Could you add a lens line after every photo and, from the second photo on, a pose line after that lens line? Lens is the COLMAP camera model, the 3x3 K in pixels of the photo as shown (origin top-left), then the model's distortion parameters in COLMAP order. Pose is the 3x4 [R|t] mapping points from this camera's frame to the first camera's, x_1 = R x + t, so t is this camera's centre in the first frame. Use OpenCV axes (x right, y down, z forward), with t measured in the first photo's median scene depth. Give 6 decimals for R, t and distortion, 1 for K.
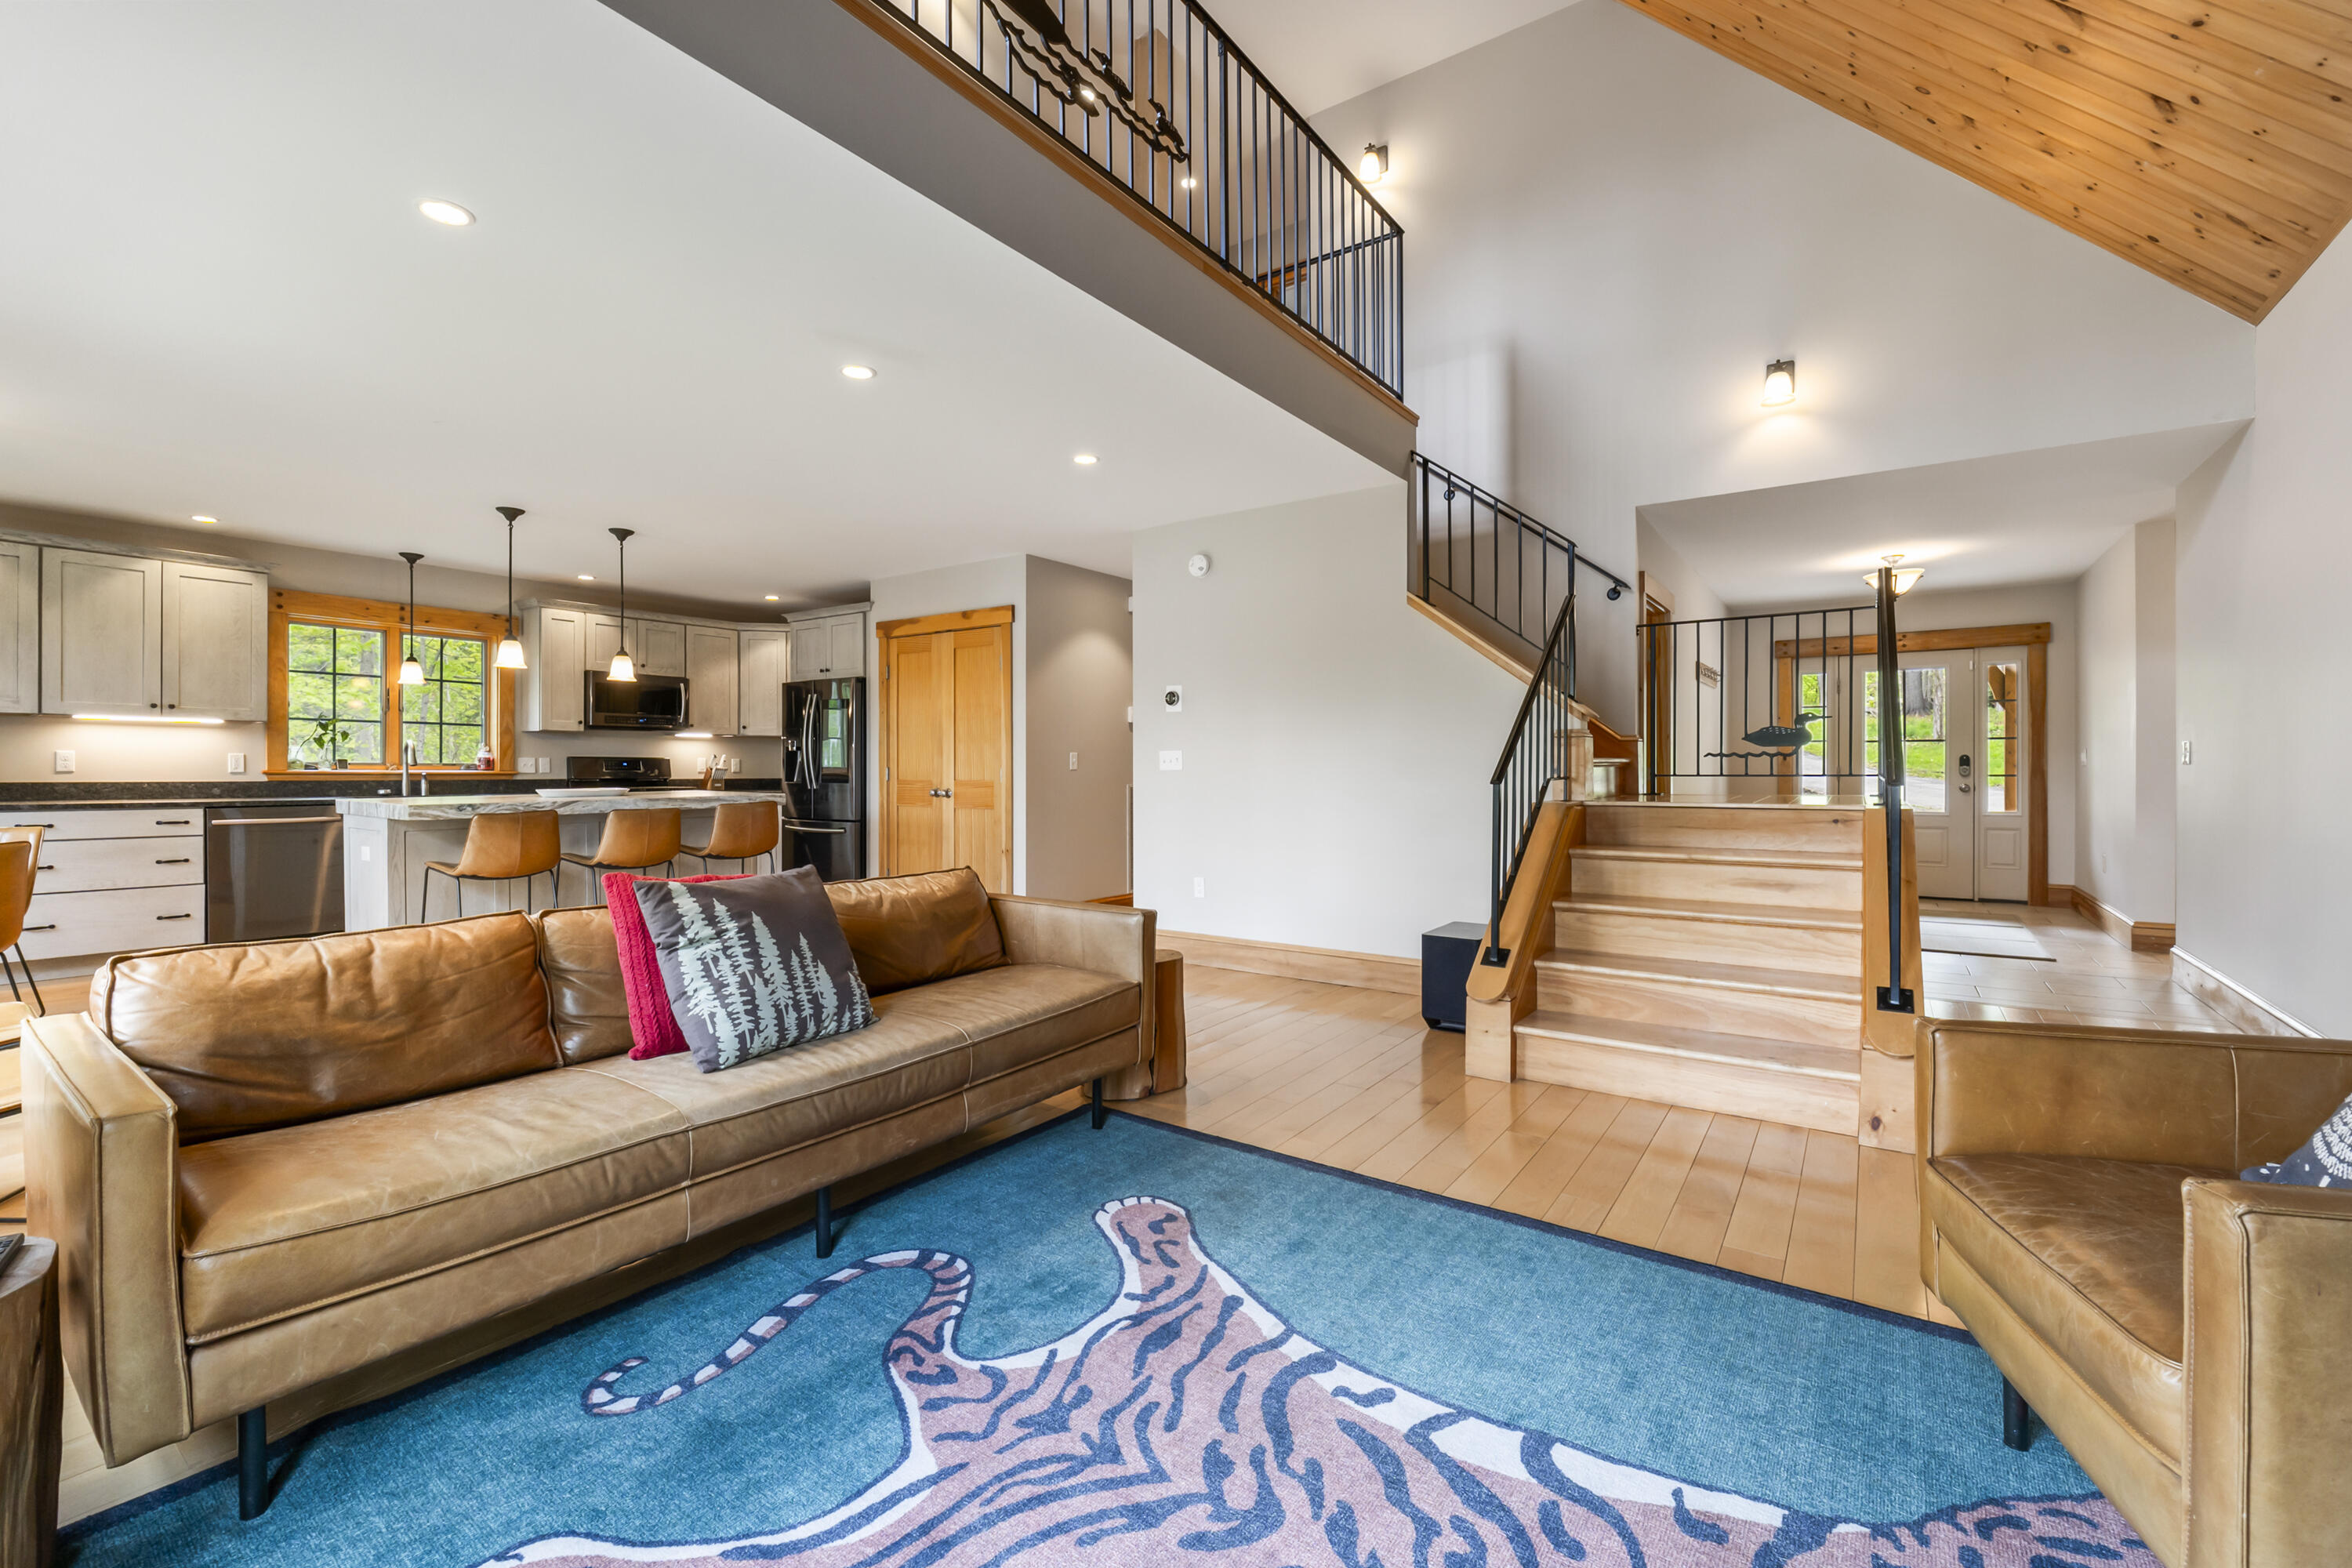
lens RADIAL K [[1010.2, 0, 1176.0], [0, 1010.2, 784.0], [0, 0, 1]] dist [-0.001055, 0.000101]
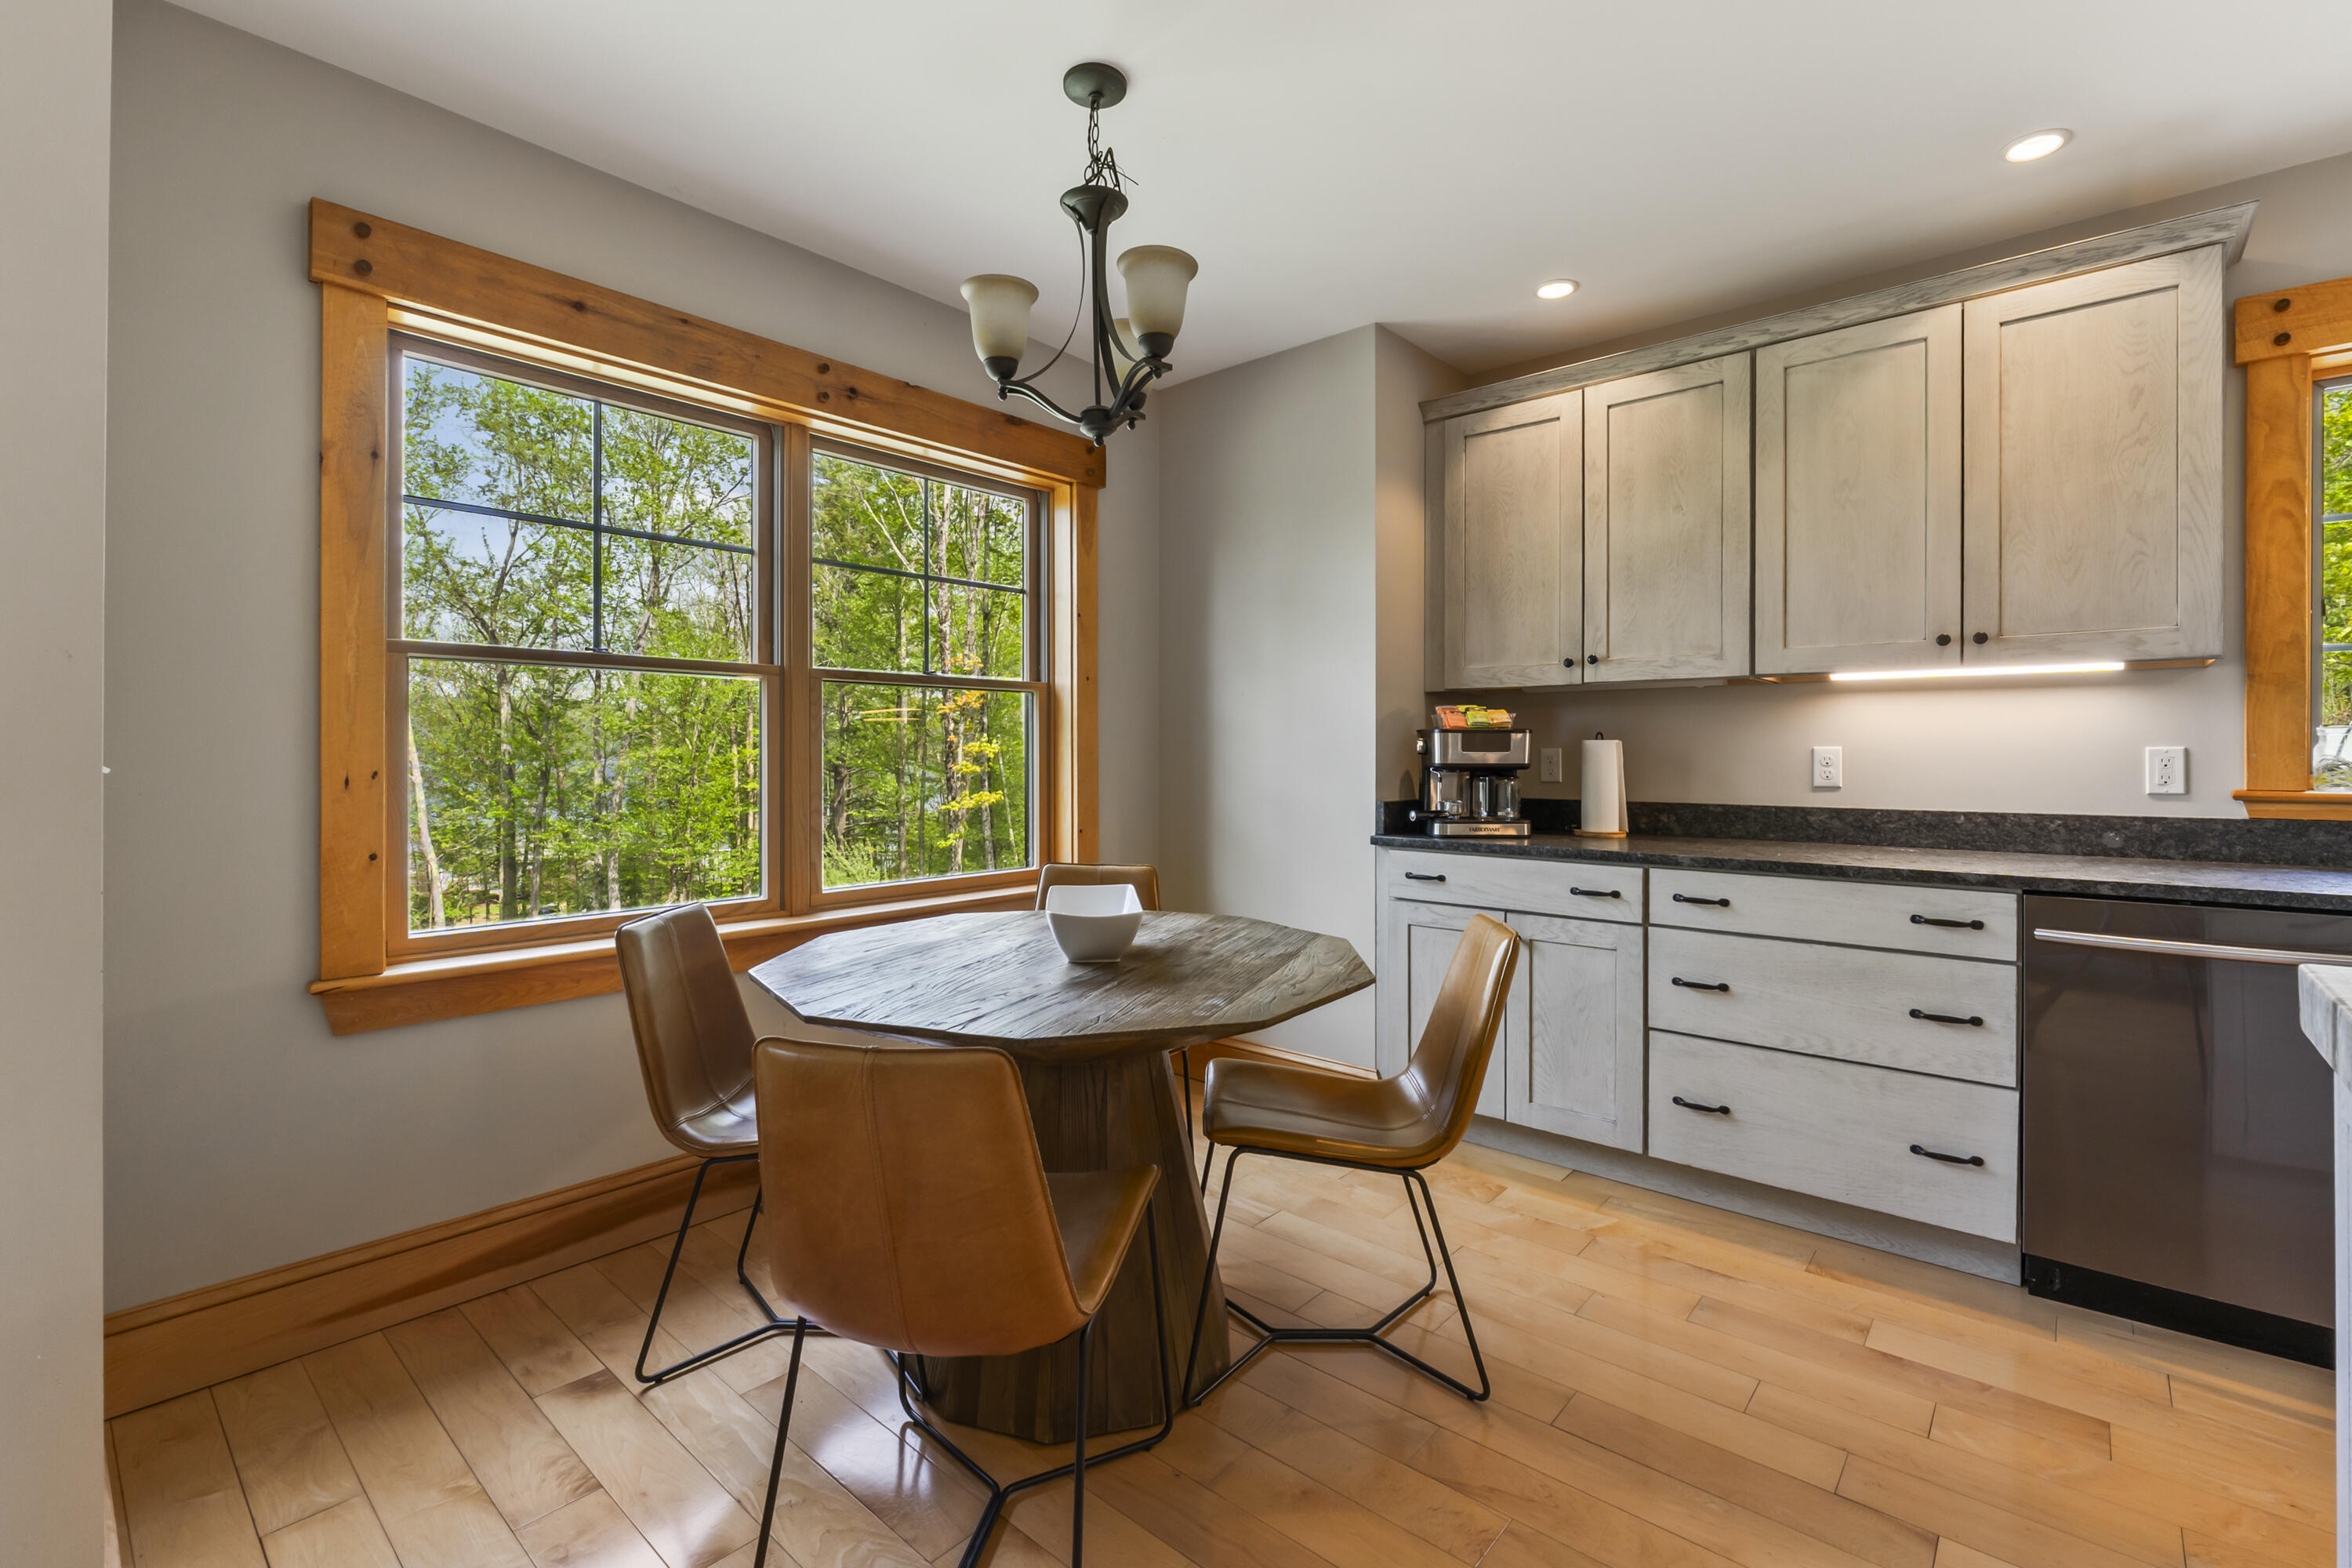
lens RADIAL K [[1020.9, 0, 1166.5], [0, 1020.9, 748.1], [0, 0, 1]] dist [-0.013569, 0.000142]
pose [[-0.104805, -0.007492, -0.994465, -0.462688], [-0.012827, 0.999899, -0.006181, -0.020625], [0.994410, 0.012108, -0.104890, 0.606504]]
